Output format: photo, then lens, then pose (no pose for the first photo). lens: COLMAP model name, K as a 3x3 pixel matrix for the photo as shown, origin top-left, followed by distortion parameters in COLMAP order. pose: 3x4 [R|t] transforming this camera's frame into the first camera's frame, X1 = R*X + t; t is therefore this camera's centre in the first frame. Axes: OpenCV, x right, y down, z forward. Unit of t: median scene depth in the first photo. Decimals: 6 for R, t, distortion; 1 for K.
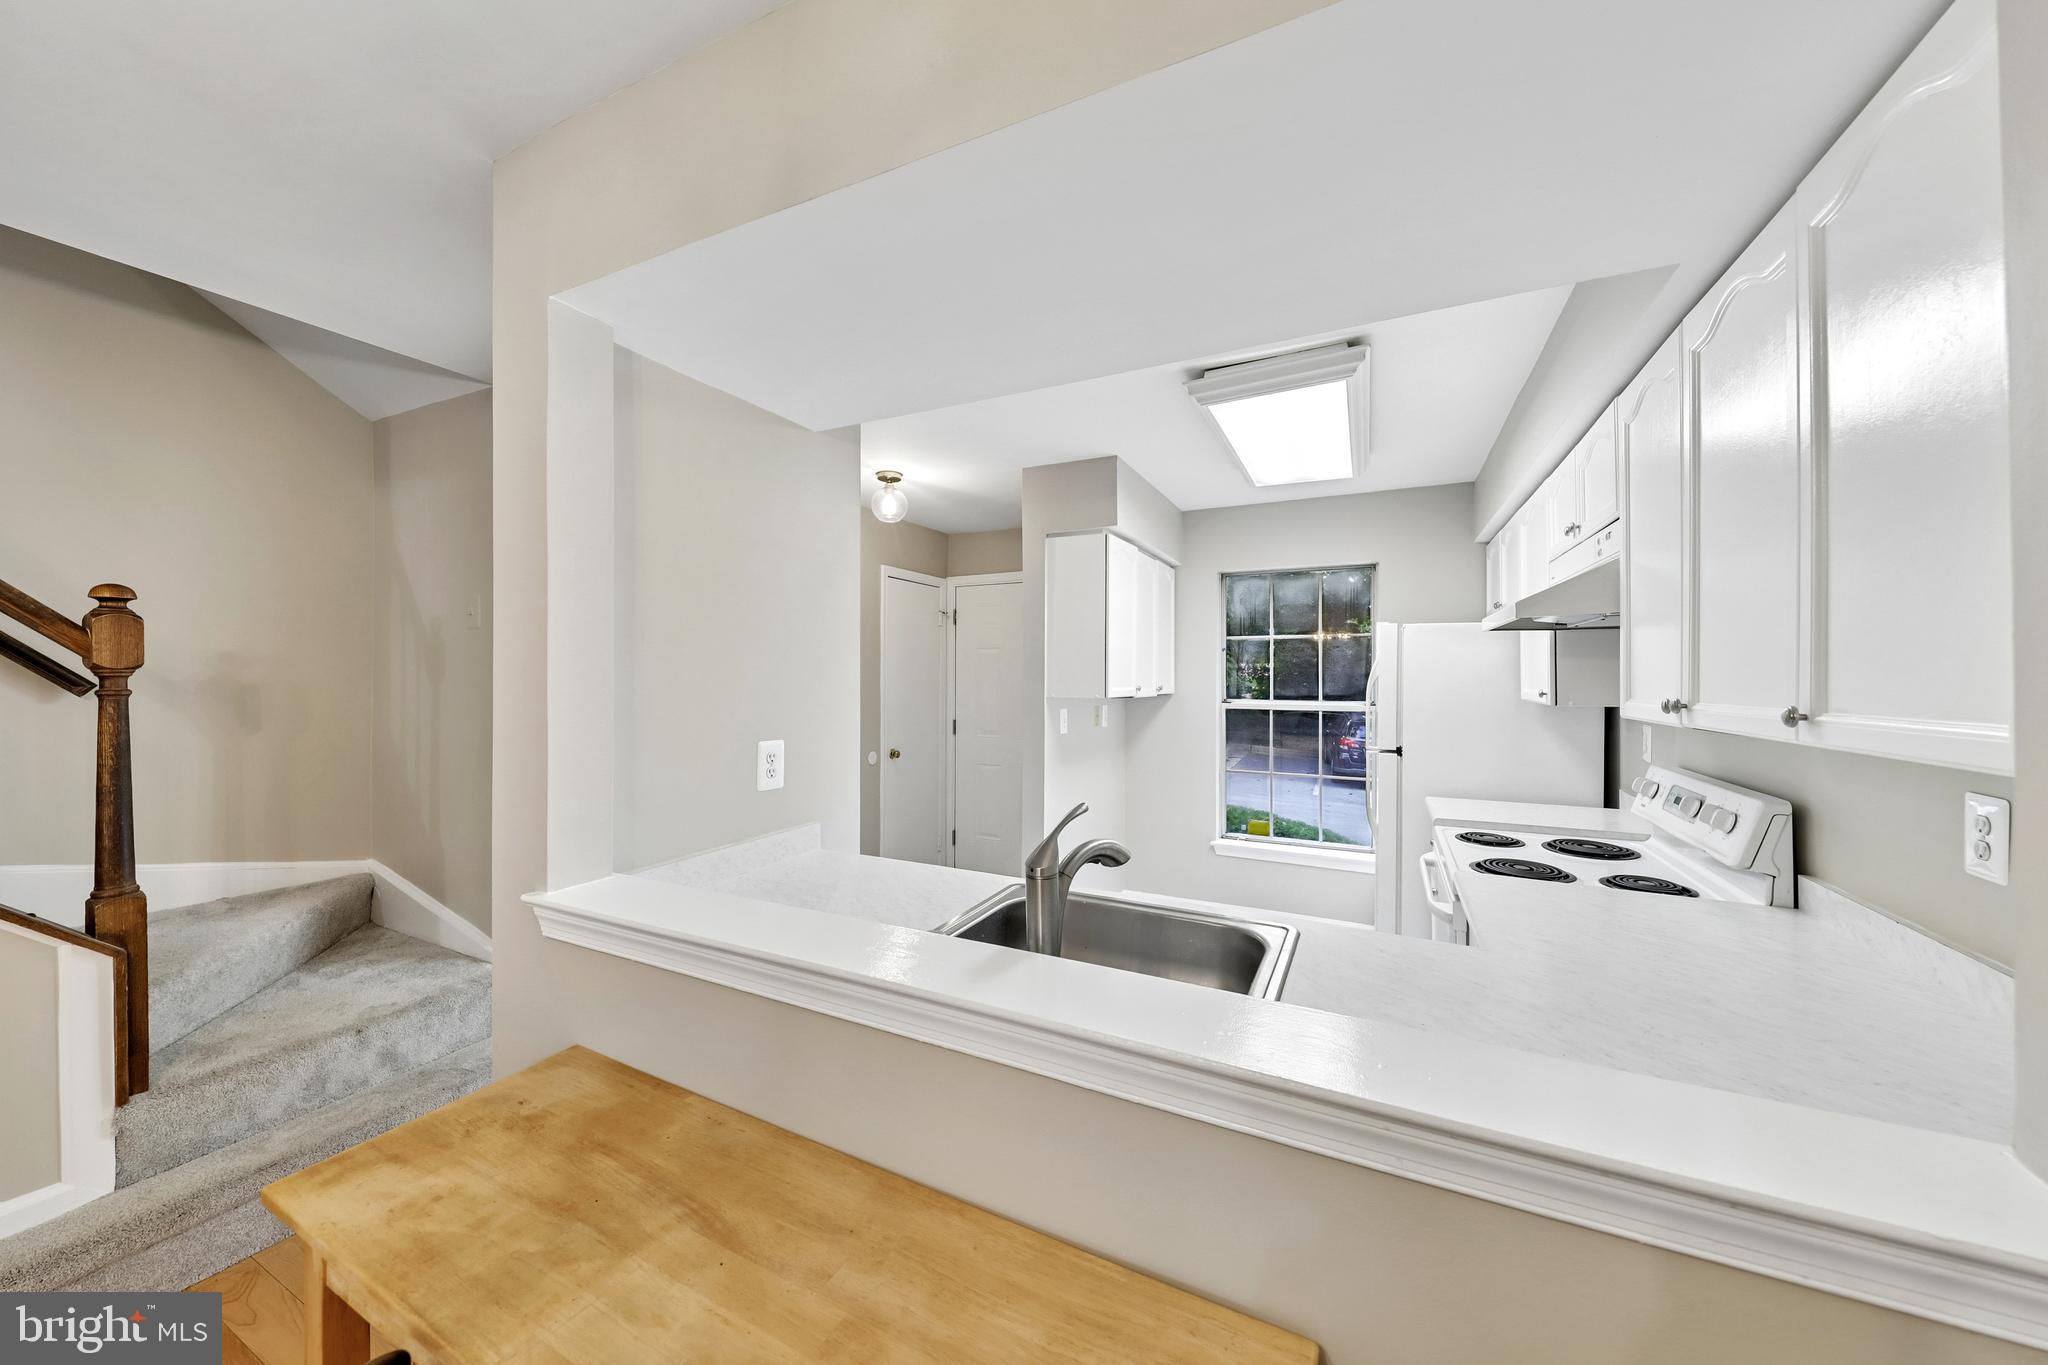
lens RADIAL K [[704.9, 0, 1016.7], [0, 704.9, 677.2], [0, 0, 1]] dist [0.001001, 0.000044]
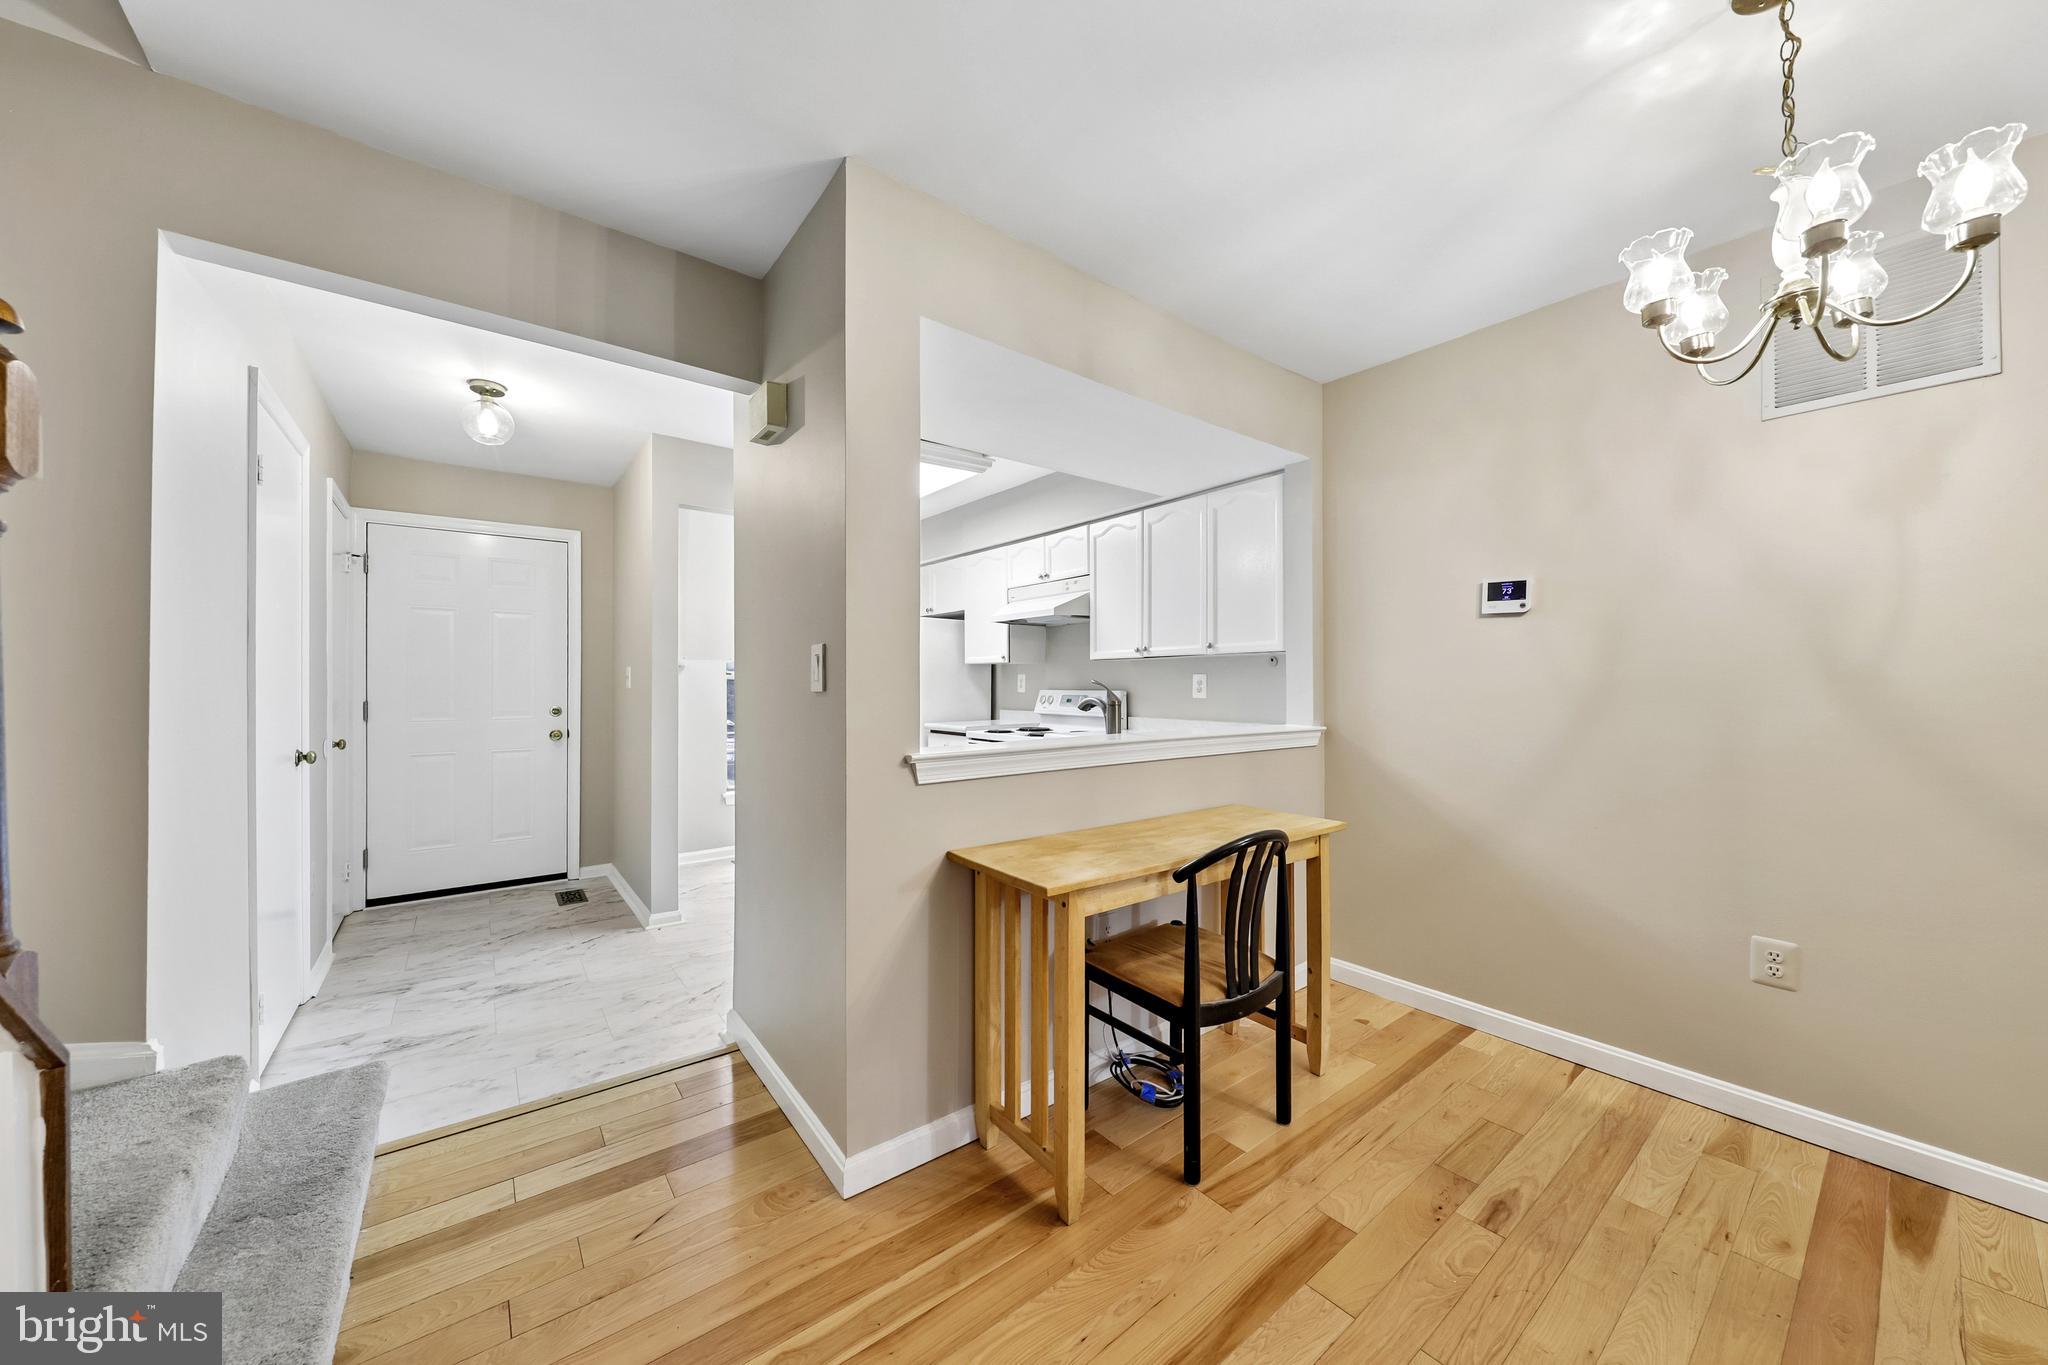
lens RADIAL K [[704.9, 0, 1016.7], [0, 704.9, 677.2], [0, 0, 1]] dist [0.001001, 0.000044]
pose [[0.433531, 0.002344, 0.901136, -0.521634], [0.003567, 0.999984, -0.004317, 0.046997], [-0.901132, 0.005085, 0.433516, 0.069343]]
